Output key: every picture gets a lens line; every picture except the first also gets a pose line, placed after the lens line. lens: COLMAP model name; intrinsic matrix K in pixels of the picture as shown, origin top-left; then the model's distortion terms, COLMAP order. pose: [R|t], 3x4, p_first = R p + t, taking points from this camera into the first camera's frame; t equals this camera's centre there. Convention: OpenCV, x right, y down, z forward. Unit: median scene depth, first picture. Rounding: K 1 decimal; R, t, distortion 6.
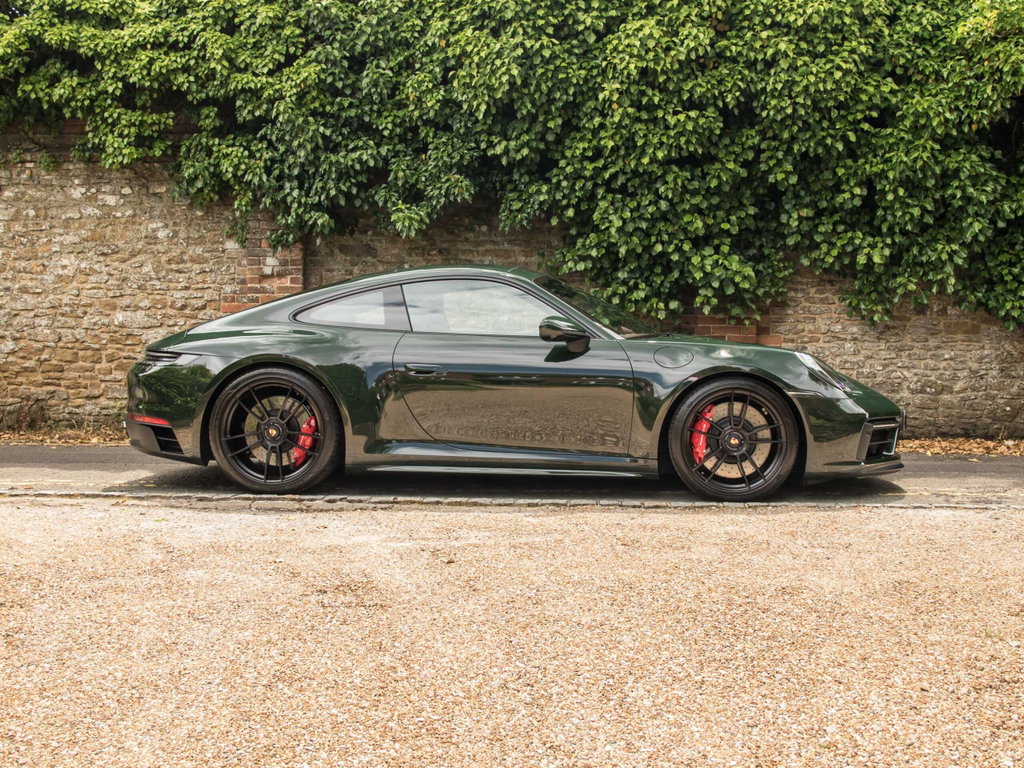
lens RADIAL K [[1589.5, 0, 512.0], [0, 1589.5, 384.0], [0, 0, 1]] dist [-0.273993, 1.029186]
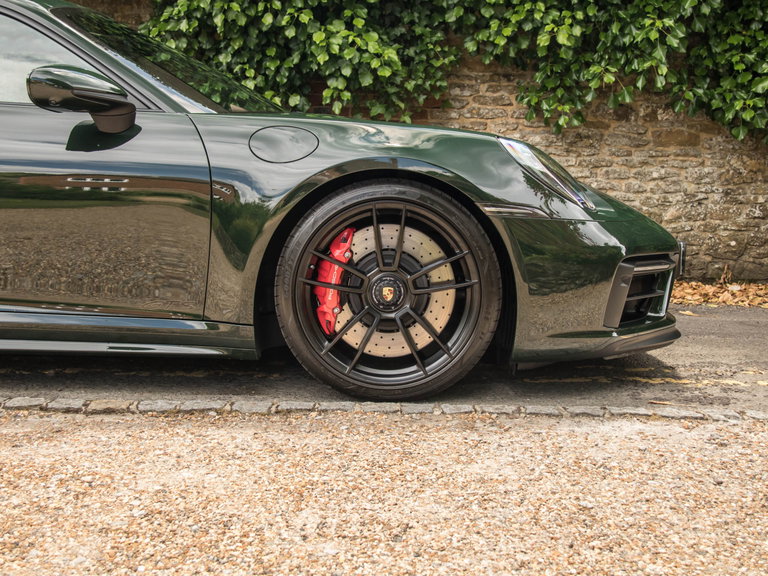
lens RADIAL K [[687.1, 0, 384.0], [0, 687.1, 288.0], [0, 0, 1]] dist [0.313746, 0.001818]
pose [[0.979172, 0.001244, 0.203029, 0.079289], [-0.014903, 0.997724, 0.065759, 0.016058], [-0.202485, -0.067415, 0.976962, 0.683068]]
